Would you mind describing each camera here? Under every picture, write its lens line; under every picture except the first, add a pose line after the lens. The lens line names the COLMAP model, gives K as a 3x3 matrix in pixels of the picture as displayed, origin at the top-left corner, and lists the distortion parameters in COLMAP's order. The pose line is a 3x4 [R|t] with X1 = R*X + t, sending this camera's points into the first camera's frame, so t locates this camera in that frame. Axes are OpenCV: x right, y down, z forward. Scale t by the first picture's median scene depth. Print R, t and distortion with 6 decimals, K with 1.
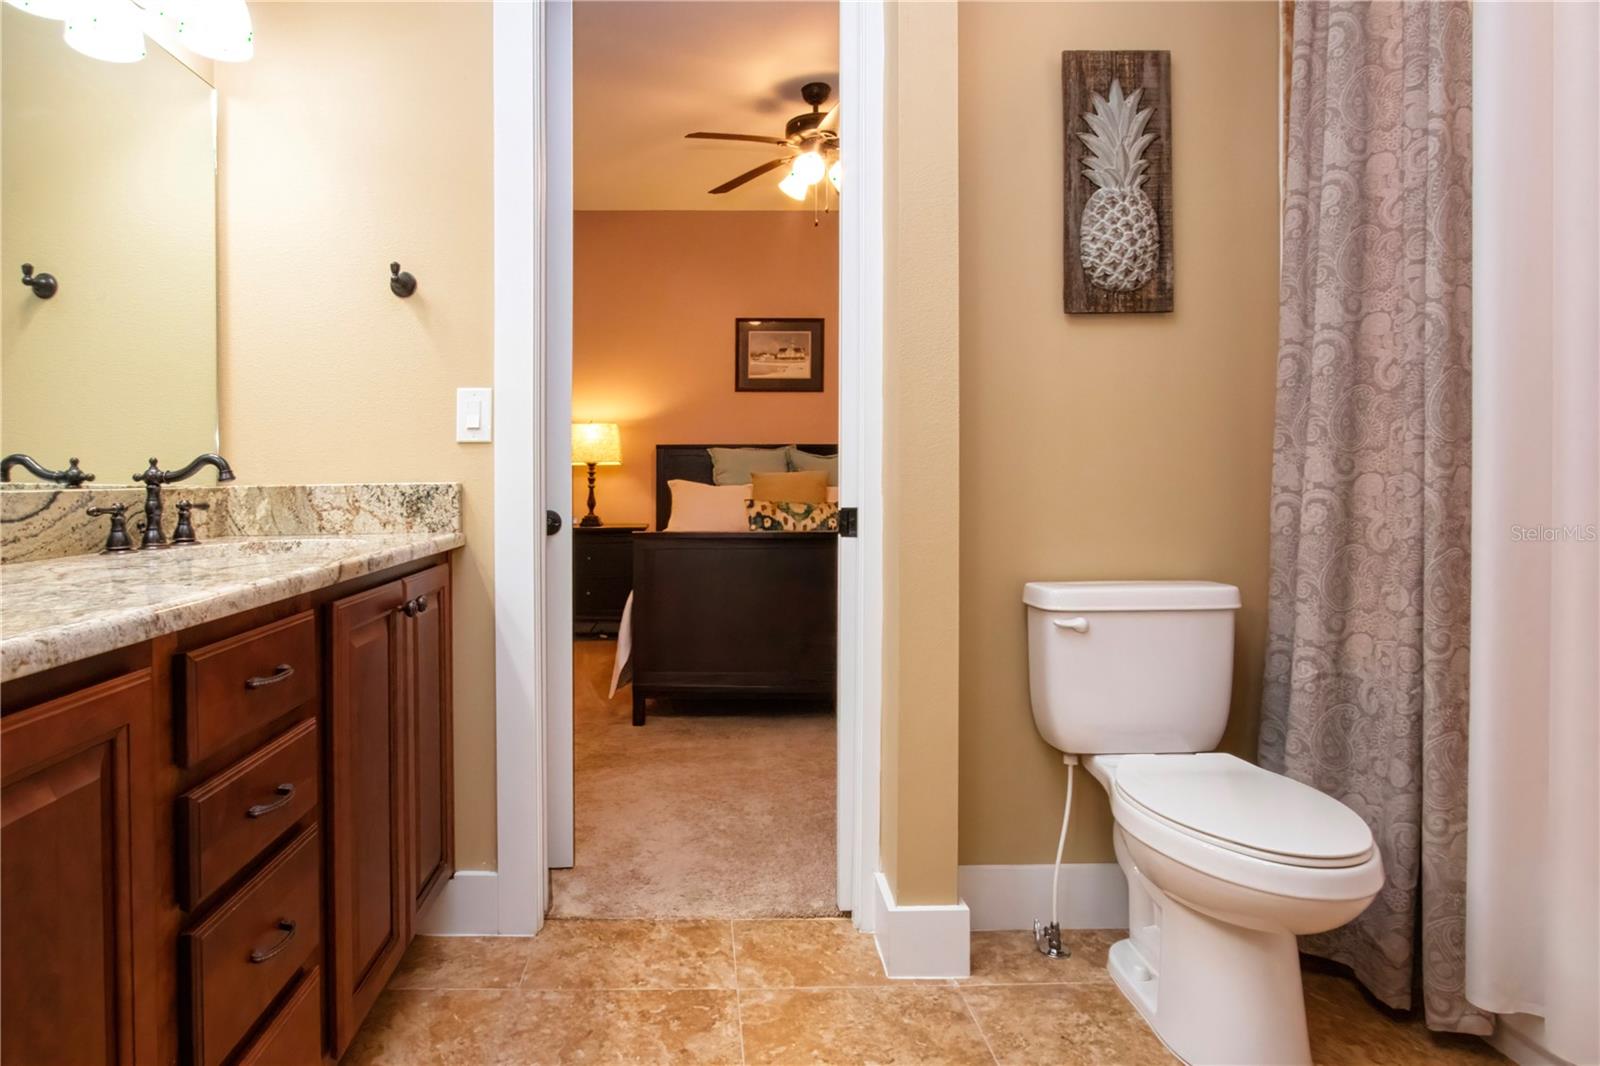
lens RADIAL K [[870.1, 0, 719.4], [0, 870.1, 512.6], [0, 0, 1]] dist [-0.016310, 0.005960]
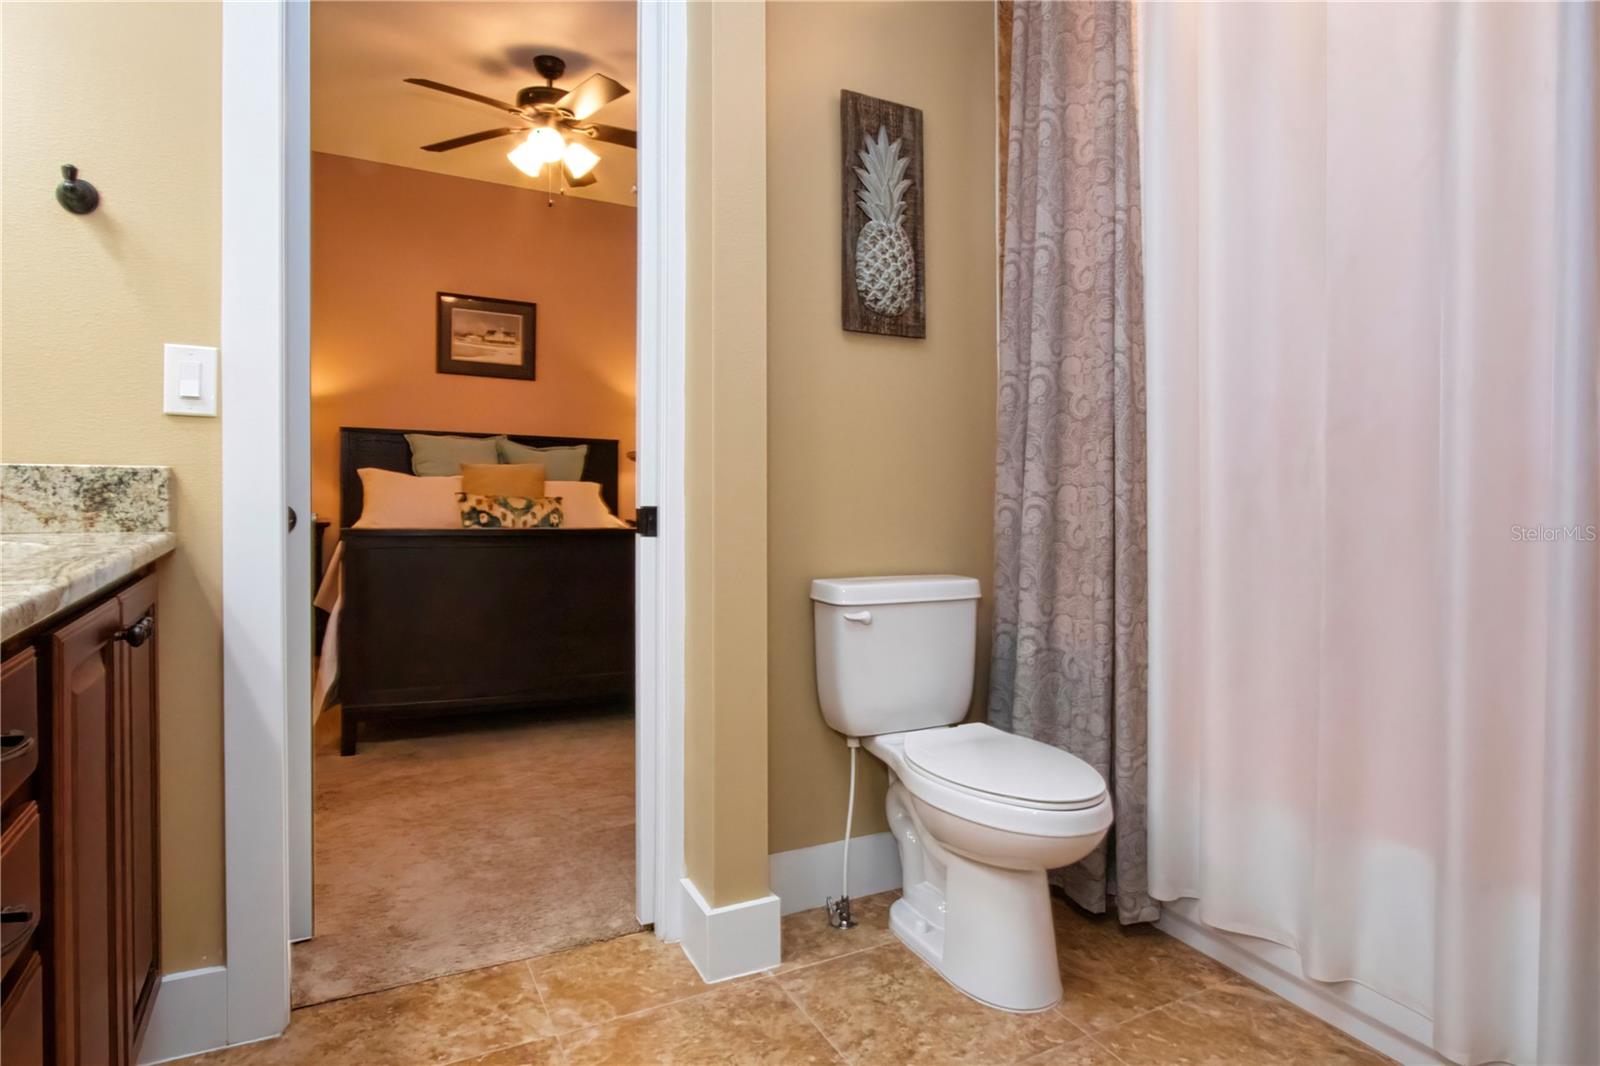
lens RADIAL K [[870.1, 0, 790.8], [0, 870.1, 501.3], [0, 0, 1]] dist [-0.016310, 0.005960]
pose [[0.886802, 0.017190, 0.461830, -0.168972], [-0.014388, 0.999851, -0.009589, -0.004674], [-0.461925, 0.001858, 0.886917, 0.070962]]
